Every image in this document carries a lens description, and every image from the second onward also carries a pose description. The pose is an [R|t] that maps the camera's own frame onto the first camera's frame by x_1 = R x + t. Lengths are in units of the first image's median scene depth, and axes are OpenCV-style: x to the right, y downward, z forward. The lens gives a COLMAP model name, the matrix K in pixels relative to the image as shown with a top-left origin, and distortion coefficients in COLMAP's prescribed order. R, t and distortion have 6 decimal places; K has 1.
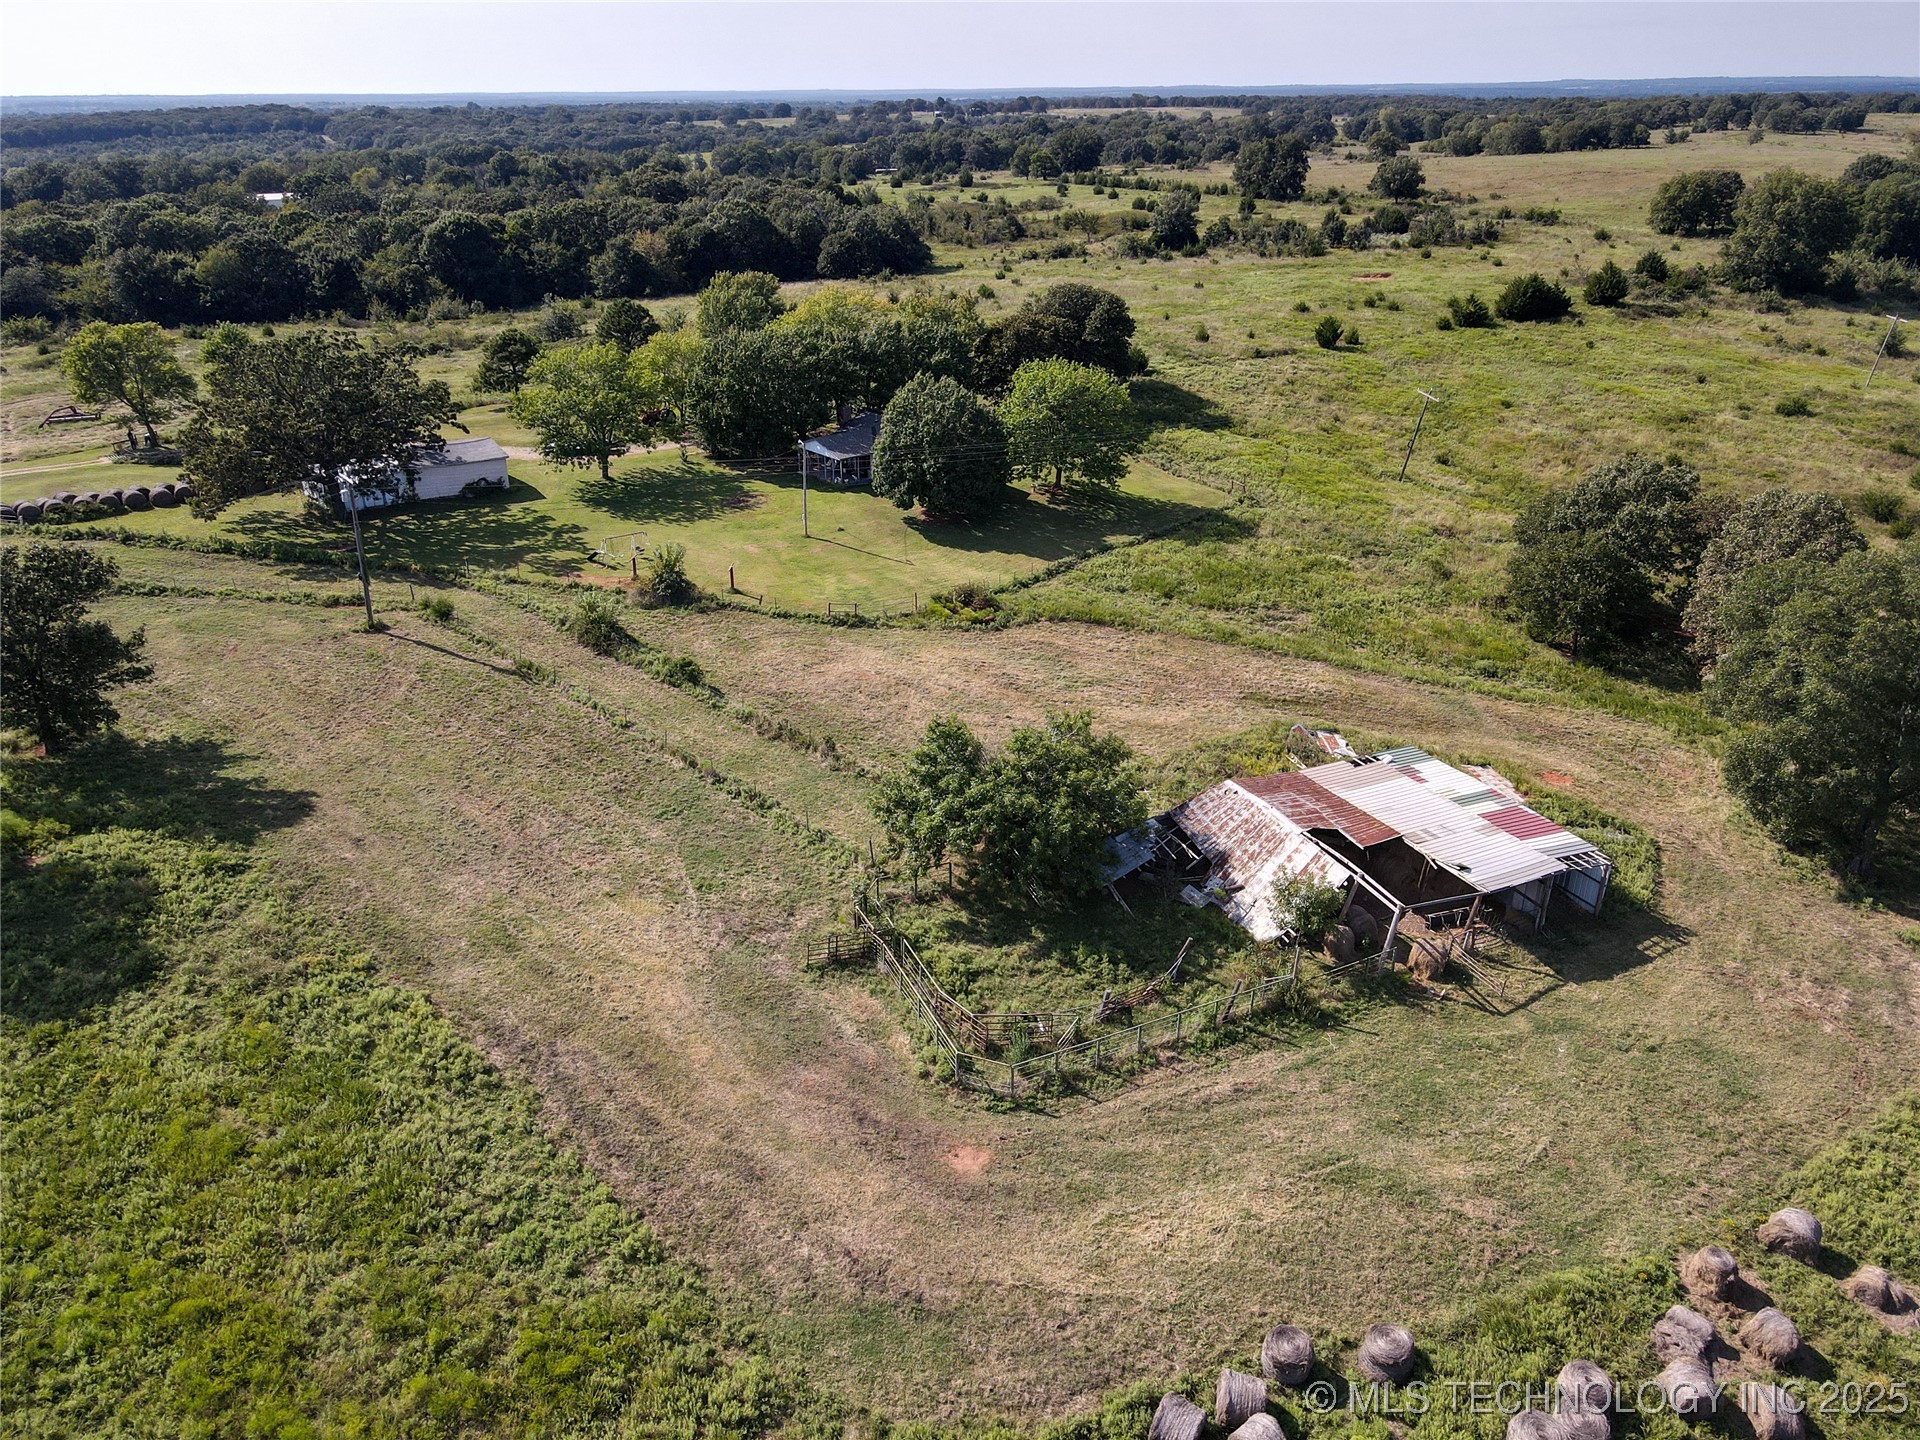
lens RADIAL K [[1400.9, 0, 956.8], [0, 1400.9, 722.6], [0, 0, 1]] dist [-0.003094, 0.030508]
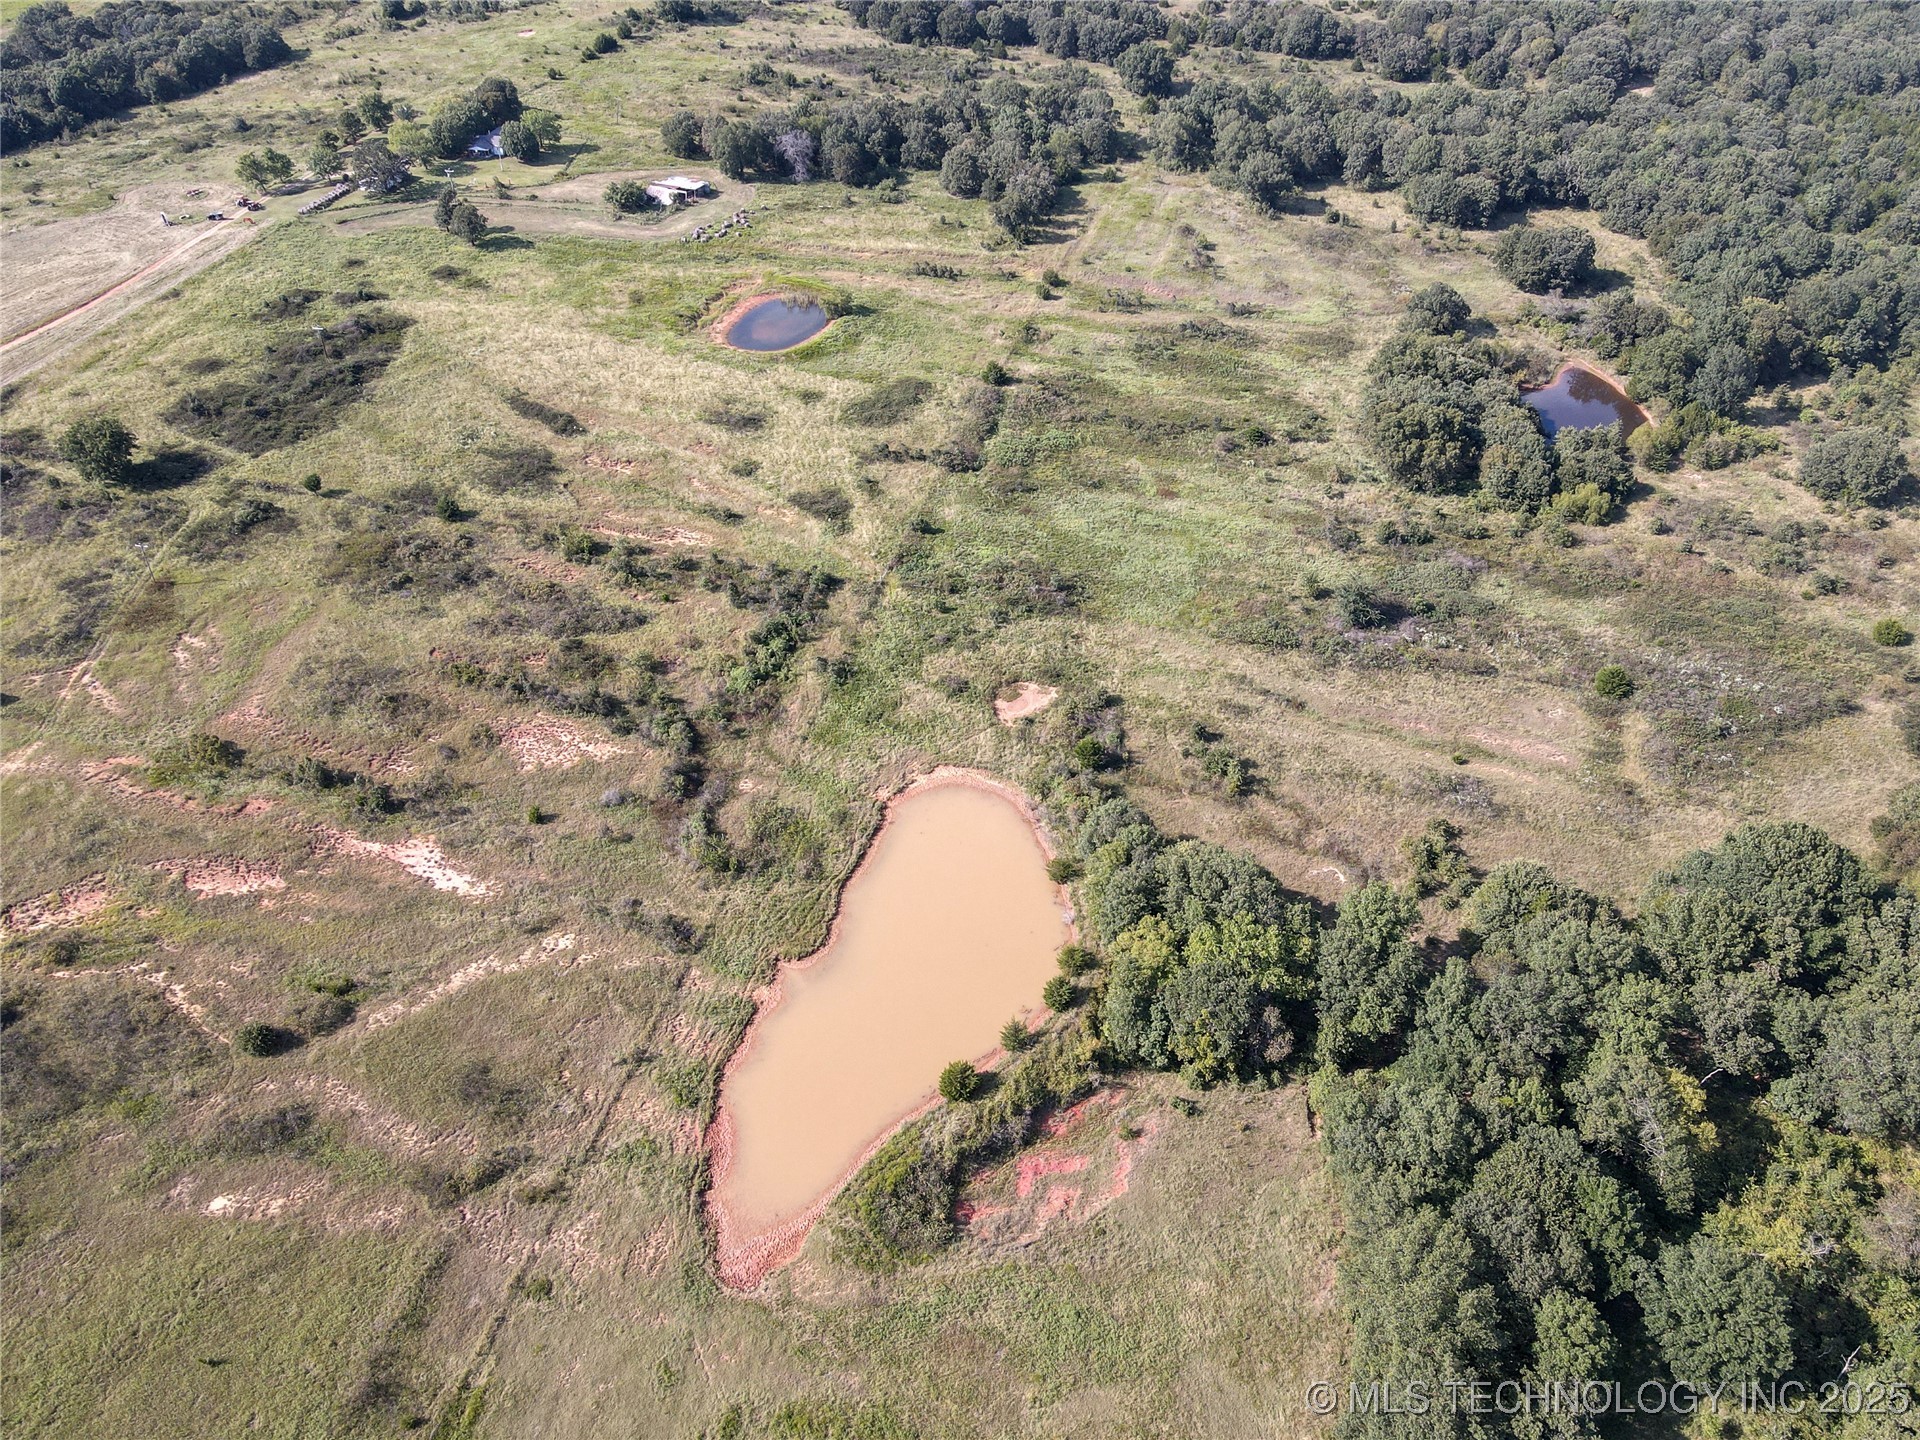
lens RADIAL K [[1400.9, 0, 973.5], [0, 1400.9, 763.2], [0, 0, 1]] dist [-0.003094, 0.030508]
pose [[0.751361, -0.429221, 0.501224, -1.040709], [0.279803, 0.895119, 0.347091, 0.205299], [-0.597634, -0.120547, 0.792655, -1.790611]]
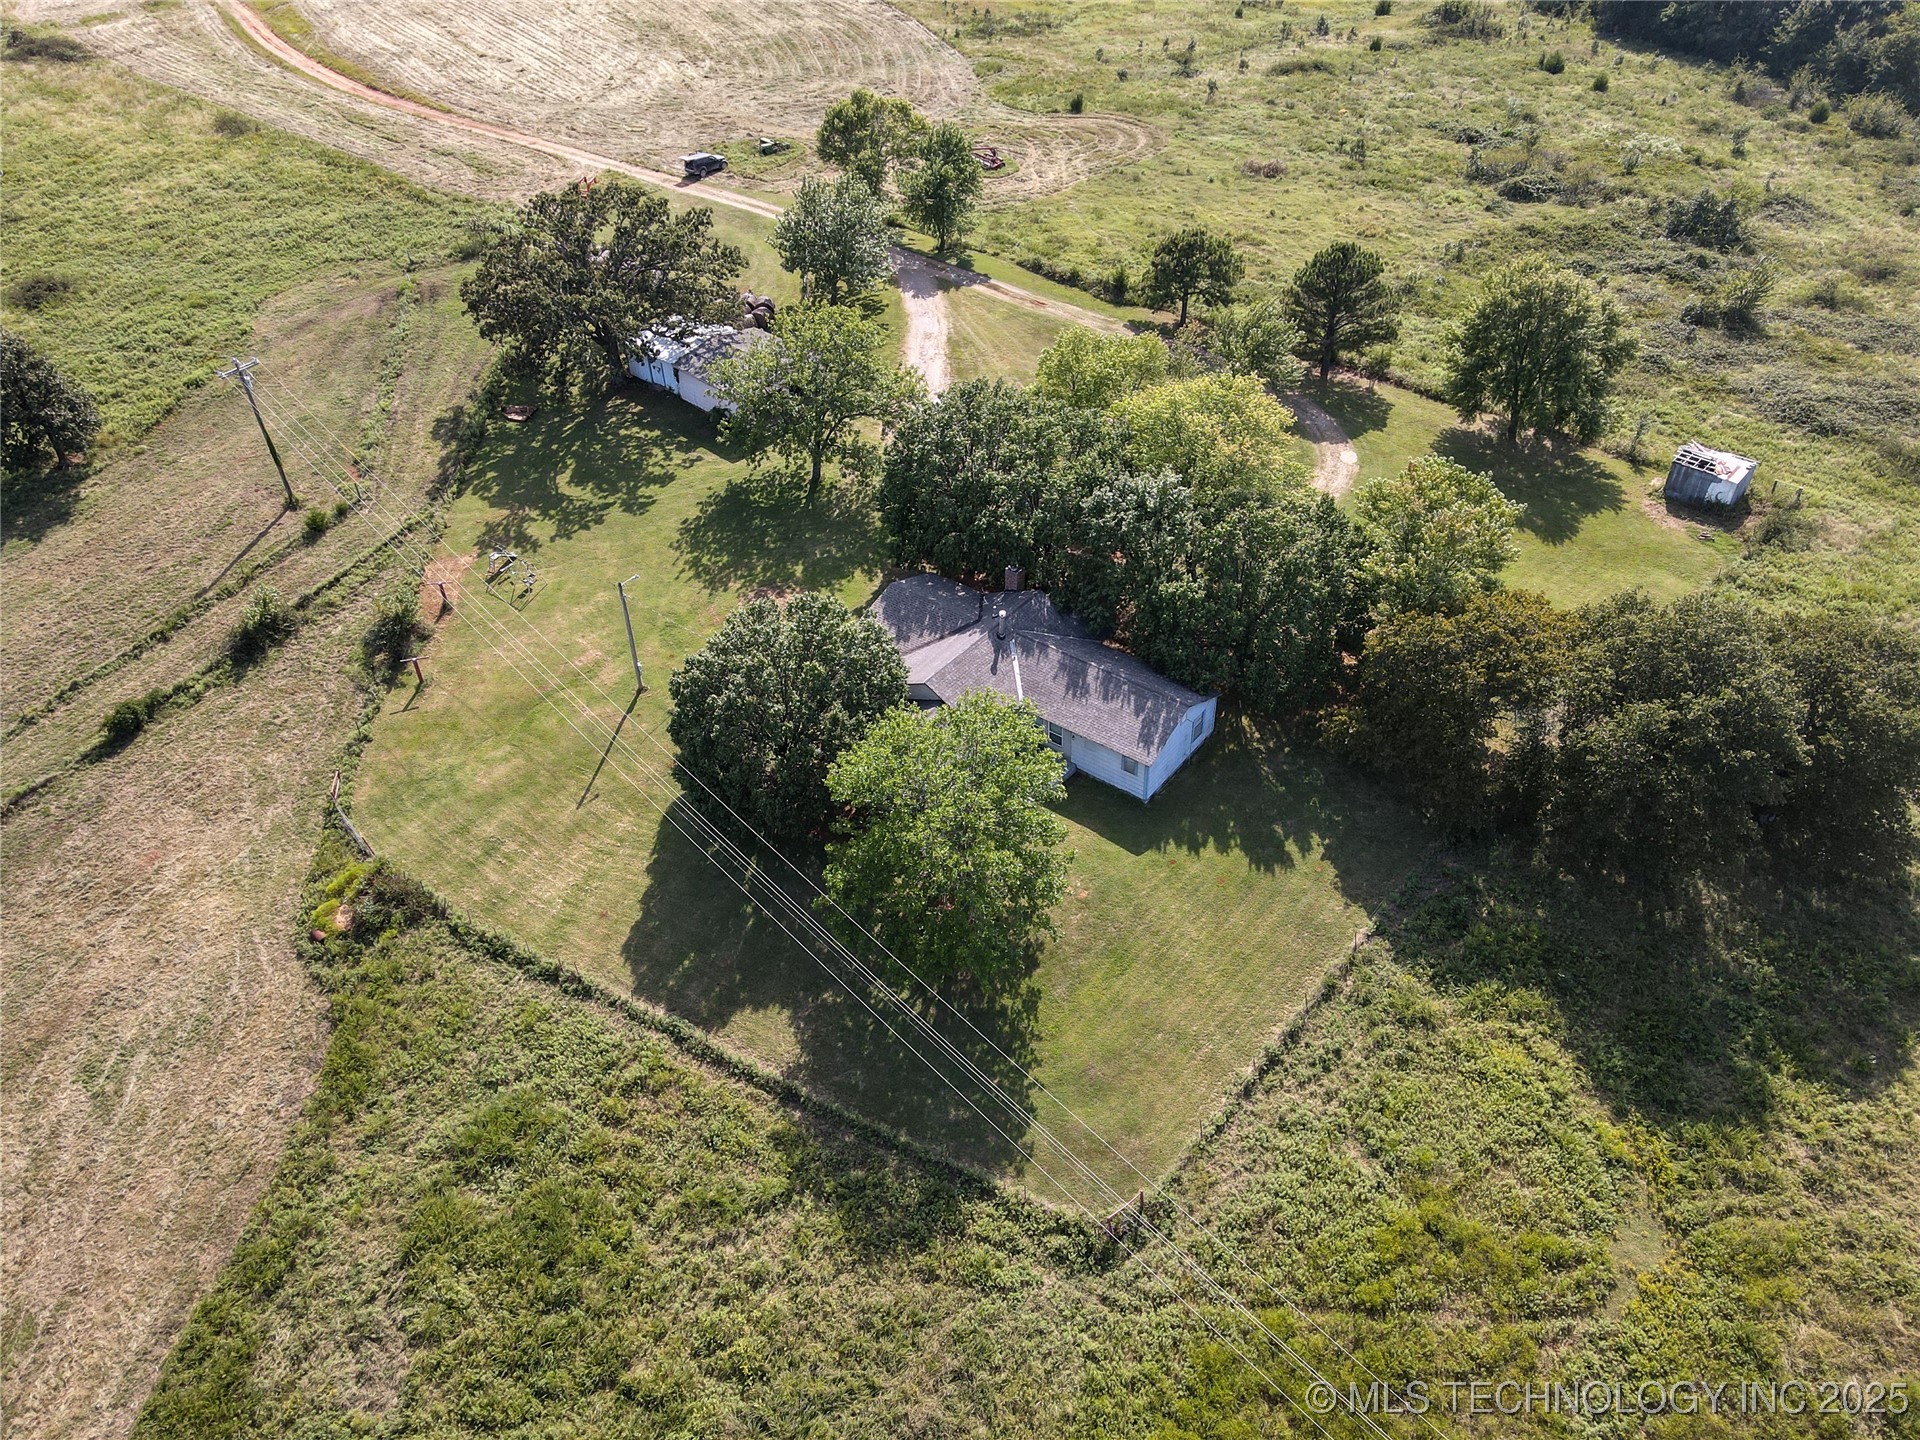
lens RADIAL K [[1400.9, 0, 976.5], [0, 1400.9, 721.8], [0, 0, 1]] dist [-0.003094, 0.030508]
pose [[0.227185, 0.625057, -0.746787, 0.280803], [-0.389114, 0.761228, 0.518770, -0.327031], [0.892736, 0.172729, 0.416158, 0.502243]]
